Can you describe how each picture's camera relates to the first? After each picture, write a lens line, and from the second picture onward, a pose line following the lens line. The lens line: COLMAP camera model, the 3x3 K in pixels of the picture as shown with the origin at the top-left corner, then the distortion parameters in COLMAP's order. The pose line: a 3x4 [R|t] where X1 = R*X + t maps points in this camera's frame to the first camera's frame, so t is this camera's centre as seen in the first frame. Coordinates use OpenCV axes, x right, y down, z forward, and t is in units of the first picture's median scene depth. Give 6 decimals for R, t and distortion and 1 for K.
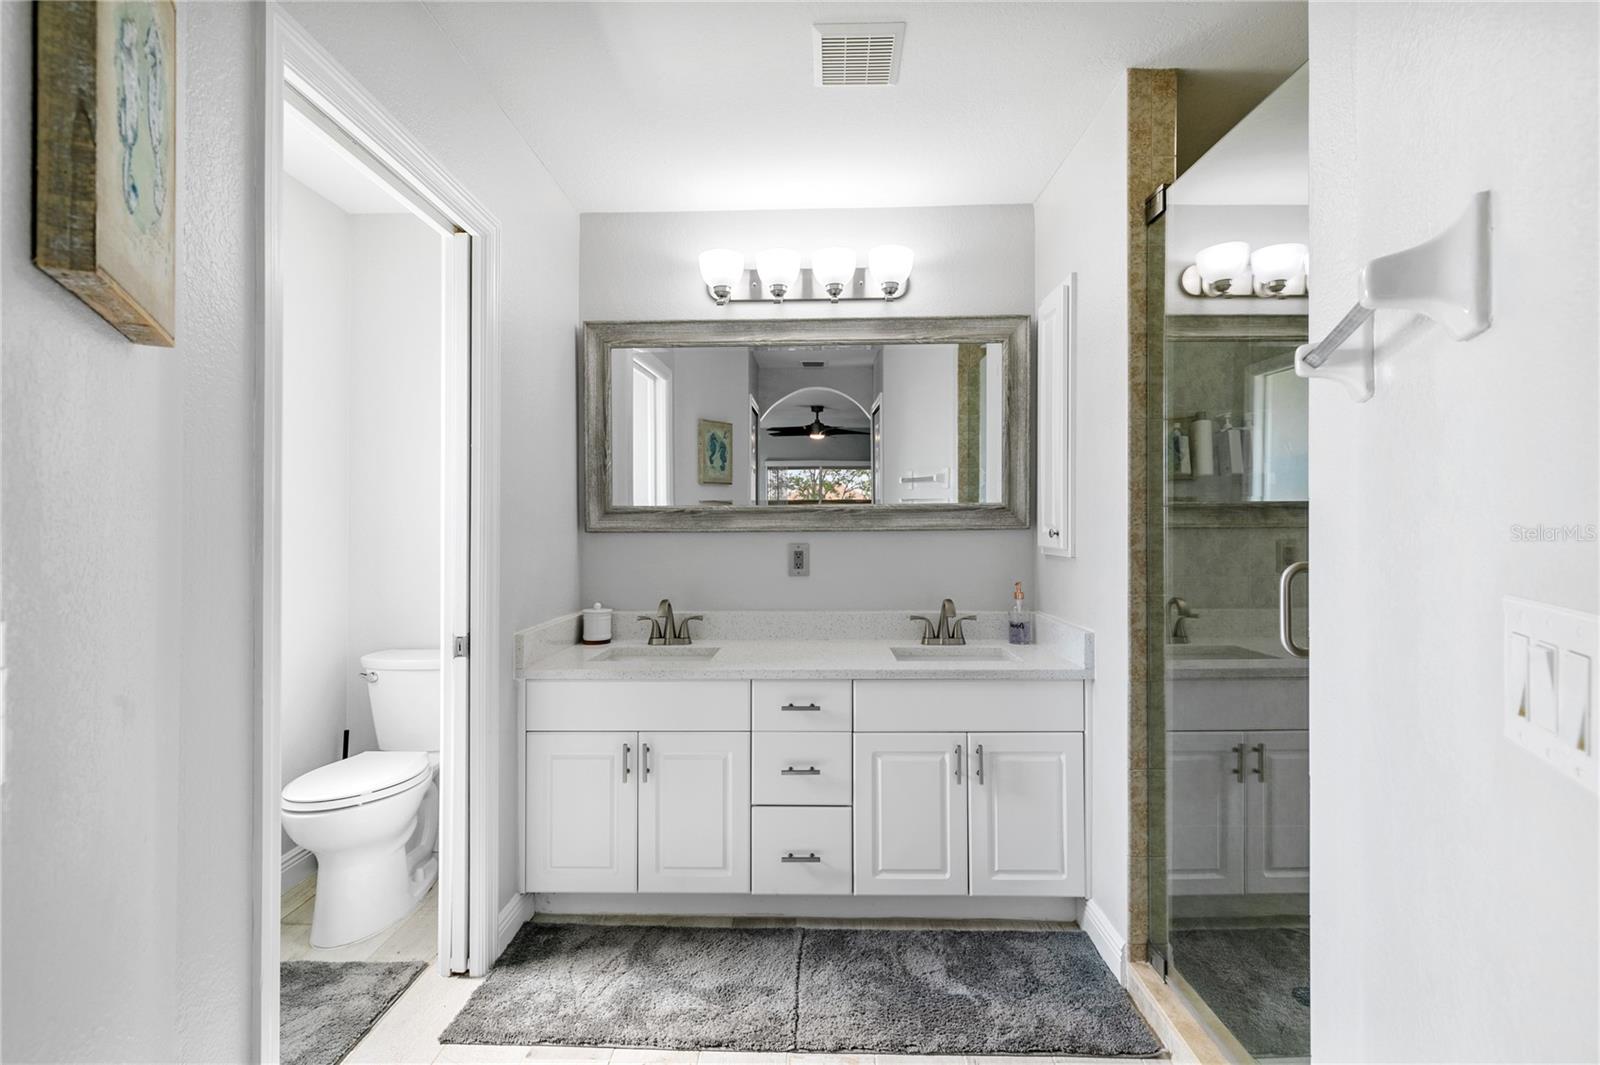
lens RADIAL K [[726.4, 0, 799.3], [0, 726.4, 520.8], [0, 0, 1]] dist [0.002636, -0.002418]
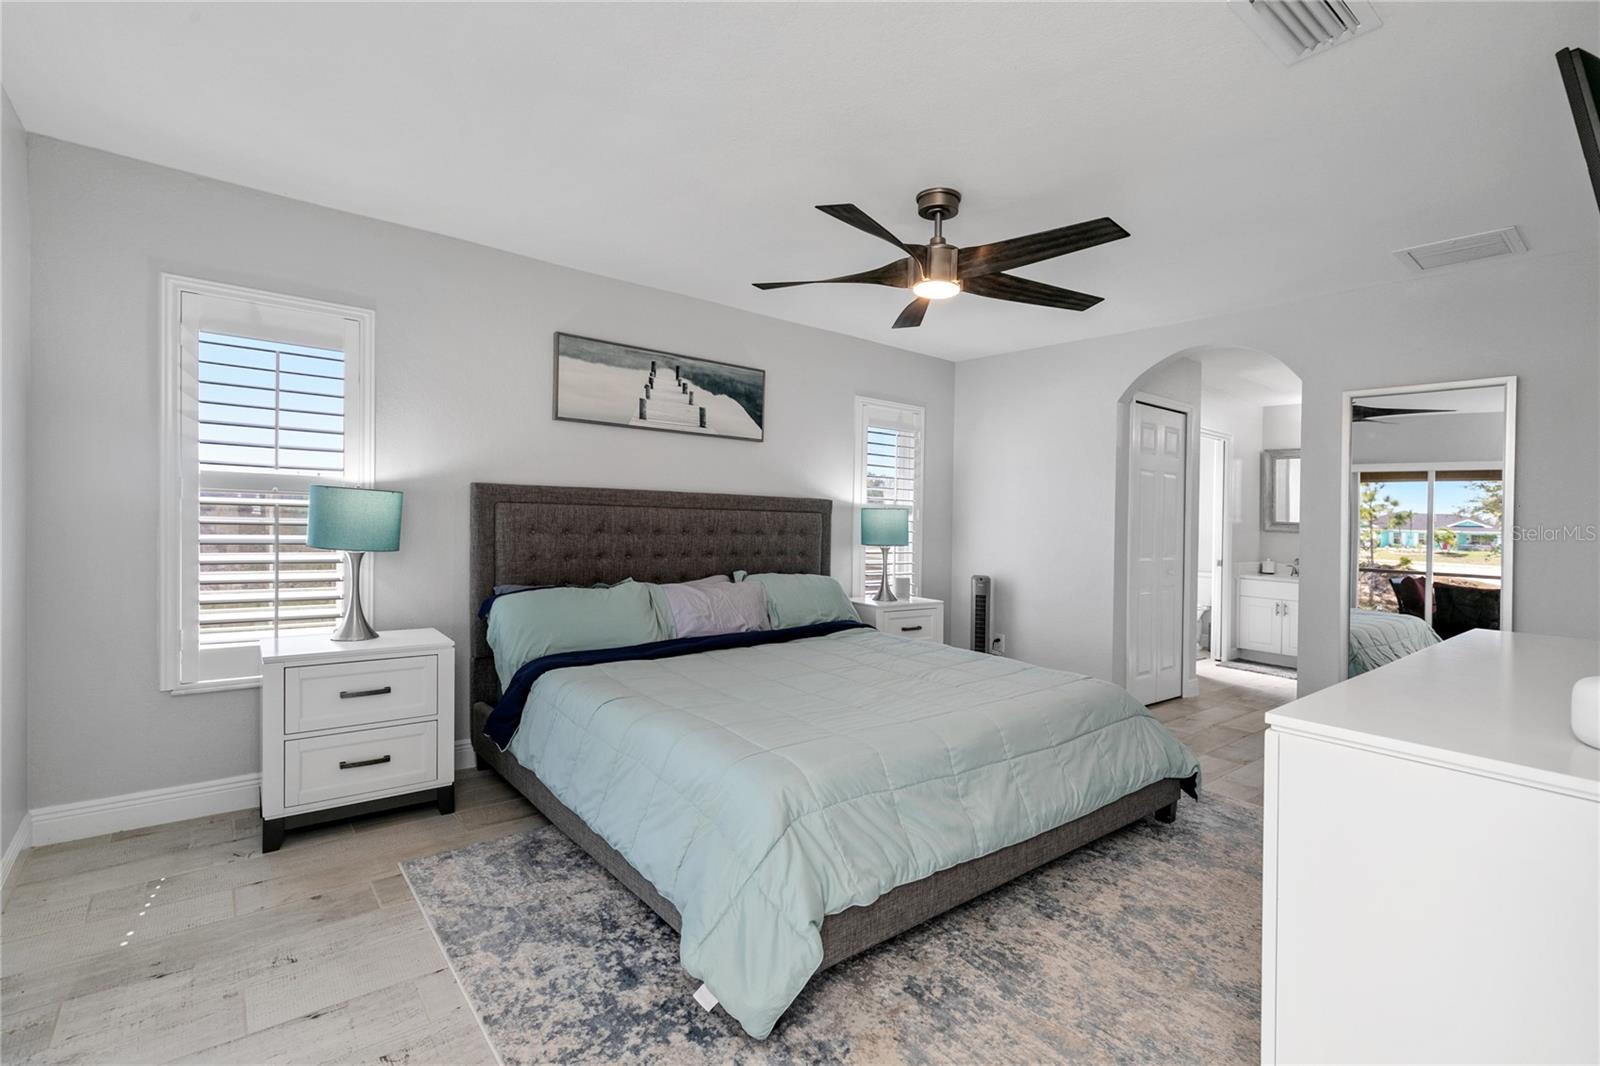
lens RADIAL K [[726.4, 0, 798.5], [0, 726.4, 536.2], [0, 0, 1]] dist [0.002636, -0.002418]
pose [[0.643081, 0.006477, -0.765770, 0.629994], [-0.010766, 0.999942, -0.000584, 0.051548], [0.765722, 0.008620, 0.643114, -1.953214]]
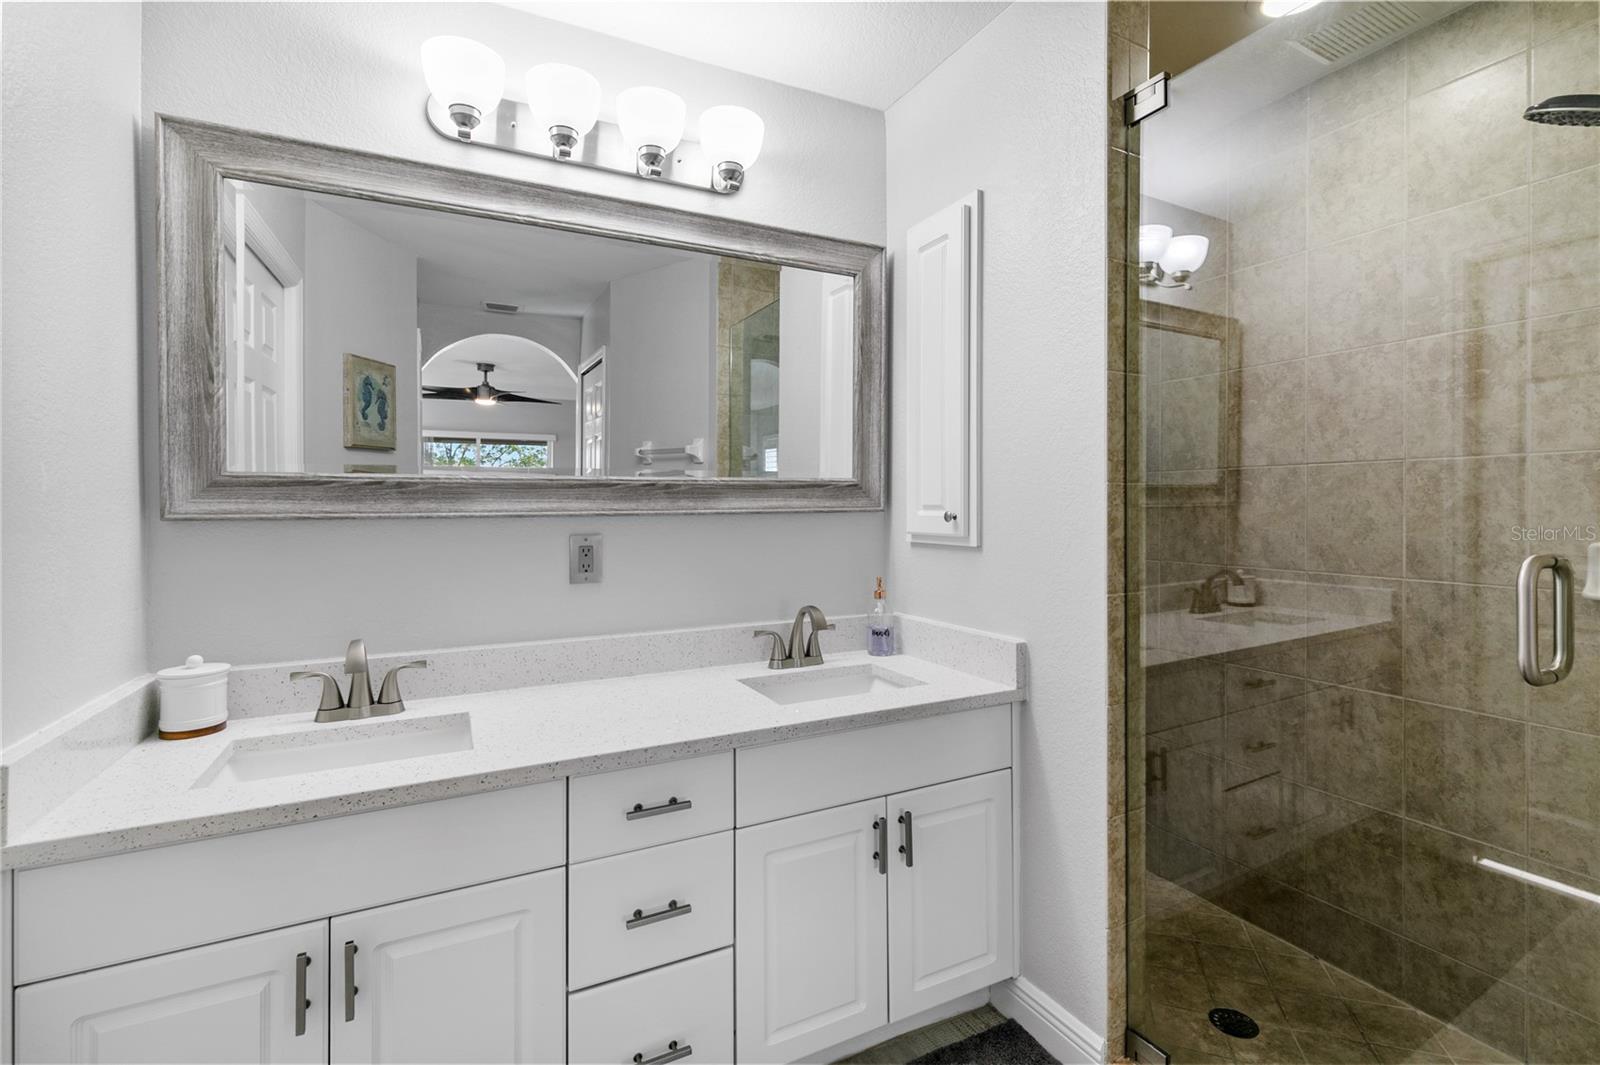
lens RADIAL K [[726.4, 0, 825.5], [0, 726.4, 507.8], [0, 0, 1]] dist [0.002636, -0.002418]
pose [[0.874993, -0.000046, 0.484136, -0.133307], [-0.002208, 0.999989, 0.004085, 0.003877], [-0.484131, -0.004644, 0.874983, 0.321886]]
